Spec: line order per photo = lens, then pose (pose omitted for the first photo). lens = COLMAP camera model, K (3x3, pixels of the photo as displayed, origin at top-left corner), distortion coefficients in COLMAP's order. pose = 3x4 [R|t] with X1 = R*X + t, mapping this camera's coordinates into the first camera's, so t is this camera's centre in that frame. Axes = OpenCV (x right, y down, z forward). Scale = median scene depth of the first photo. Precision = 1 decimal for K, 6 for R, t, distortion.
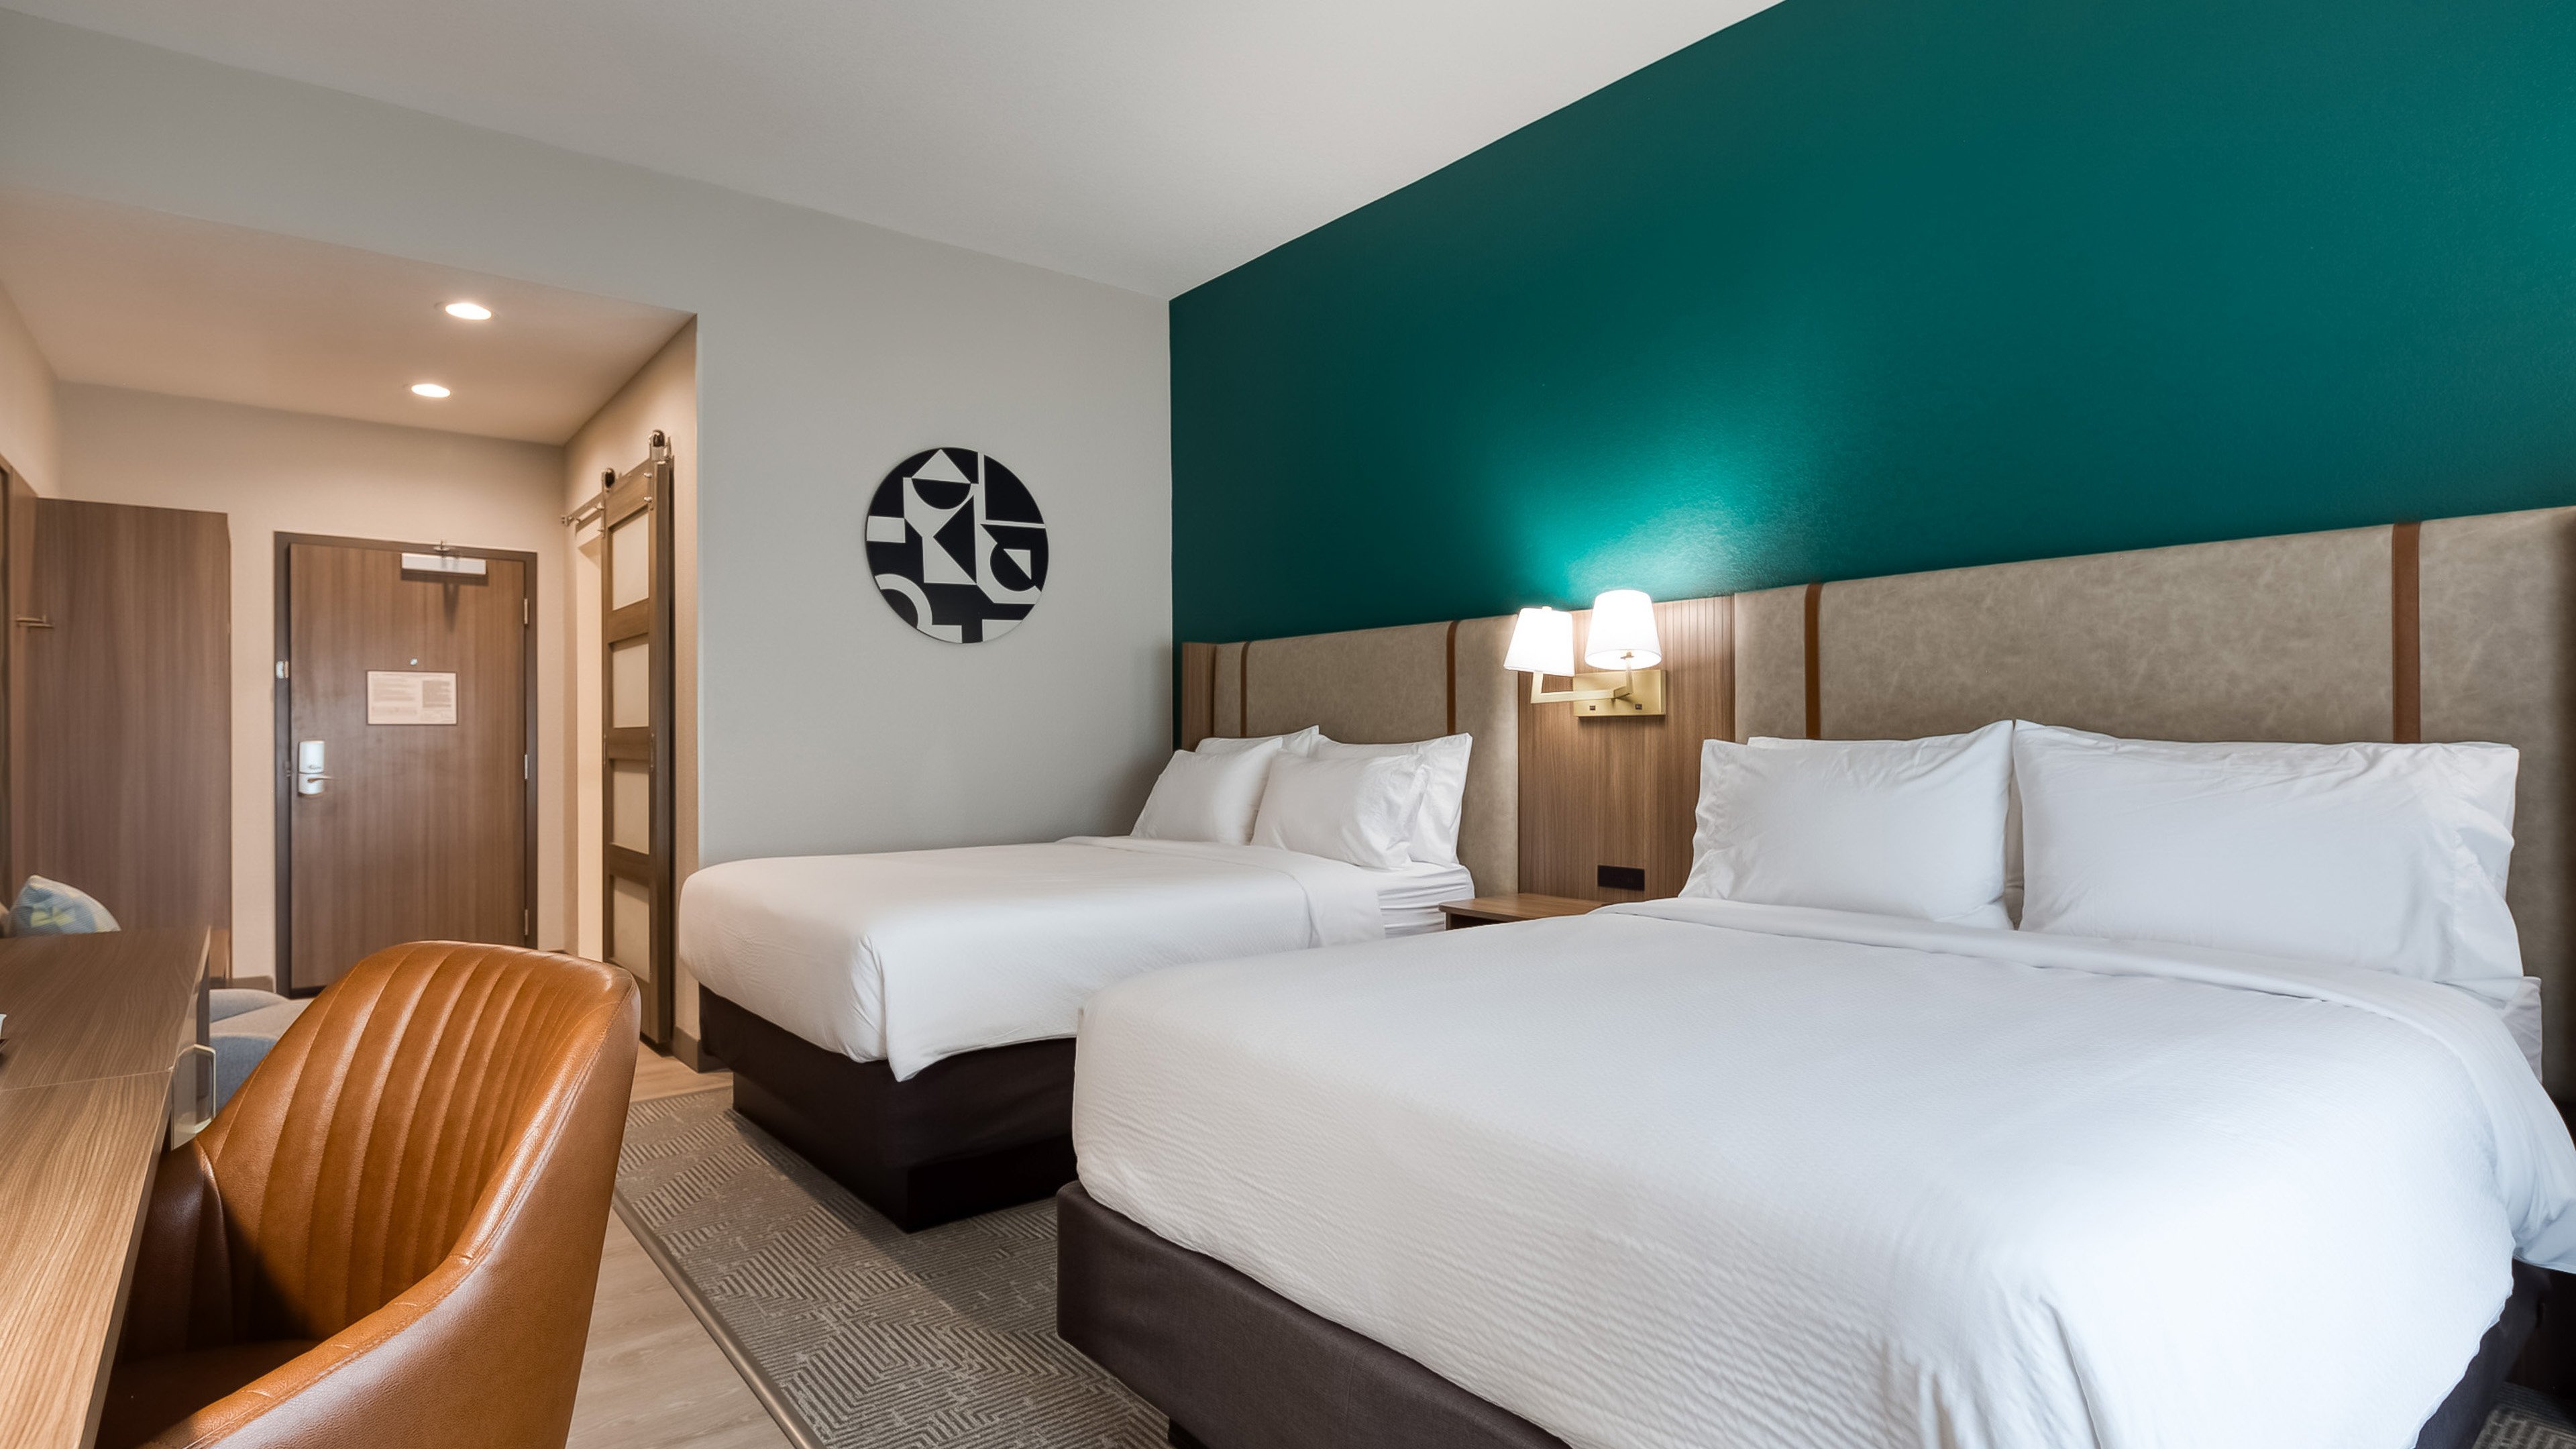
lens RADIAL K [[1244.0, 0, 1288.0], [0, 1244.0, 724.5], [0, 0, 1]] dist [0.000601, -0.000041]
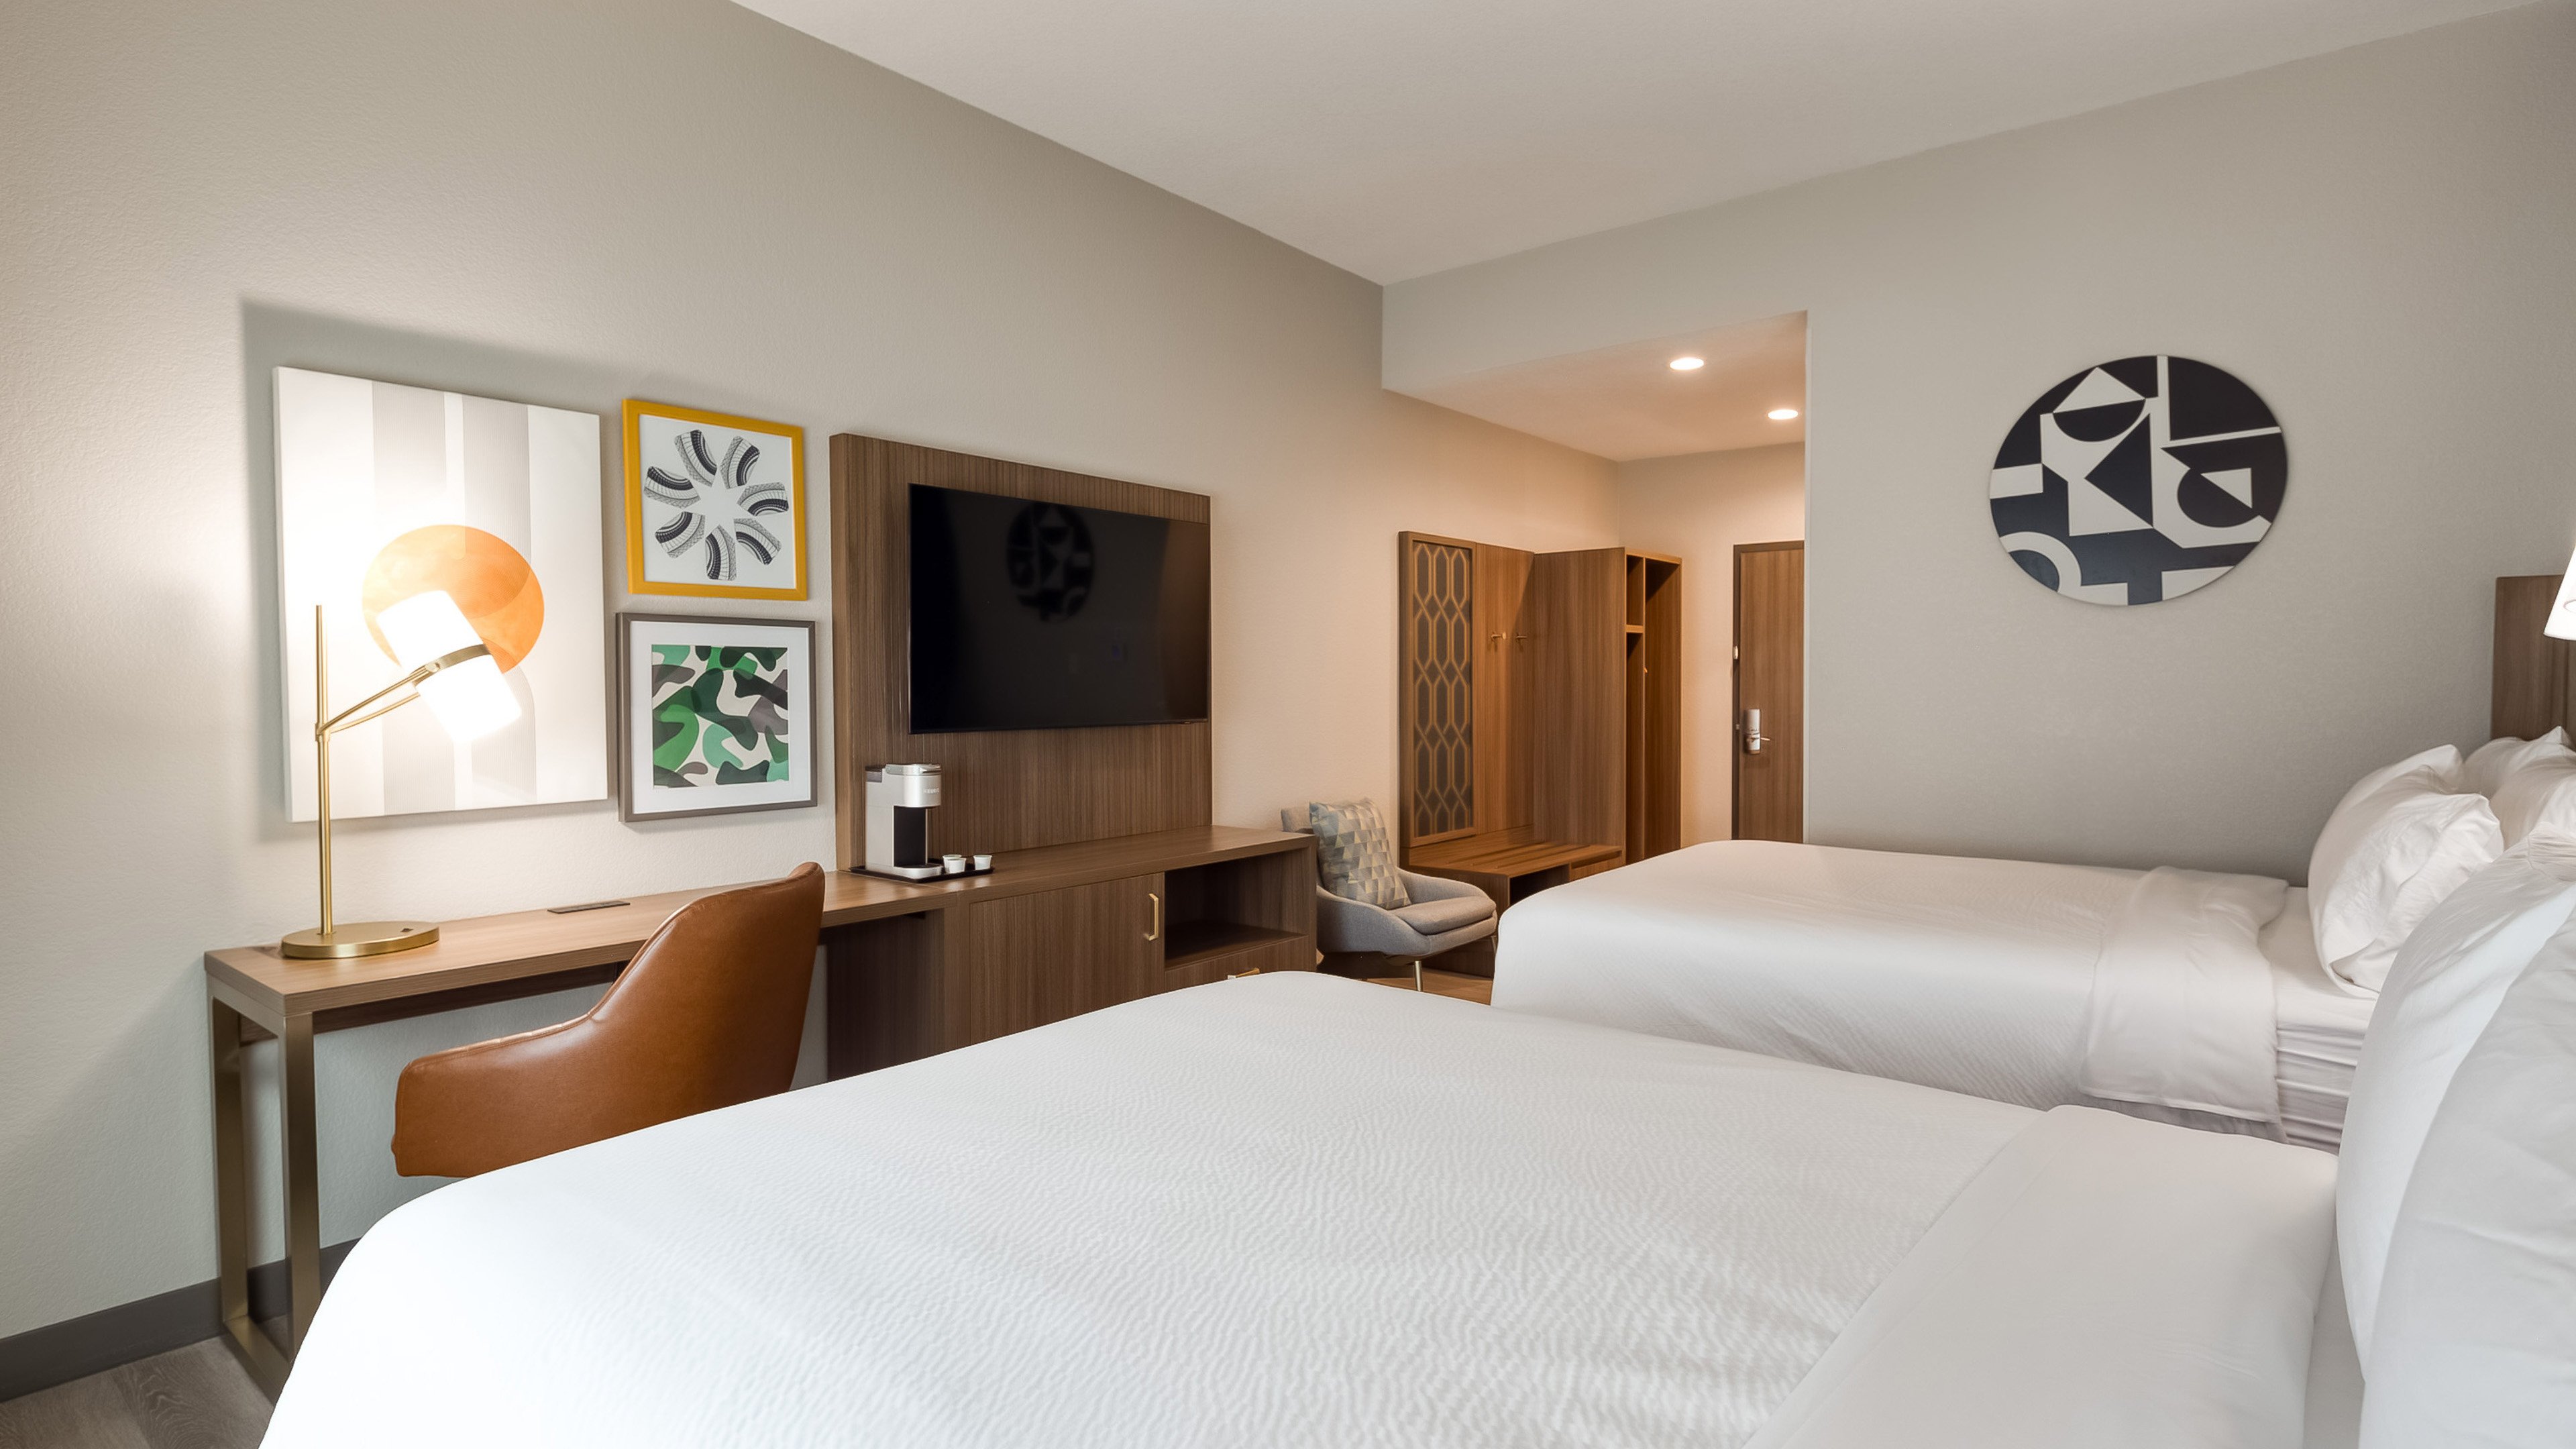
lens RADIAL K [[1244.0, 0, 1288.0], [0, 1244.0, 724.5], [0, 0, 1]] dist [0.000601, -0.000041]
pose [[0.204170, 0.036079, -0.978270, 0.401129], [0.009470, 0.999201, 0.038827, -0.024771], [0.978890, -0.017192, 0.203665, 0.307615]]
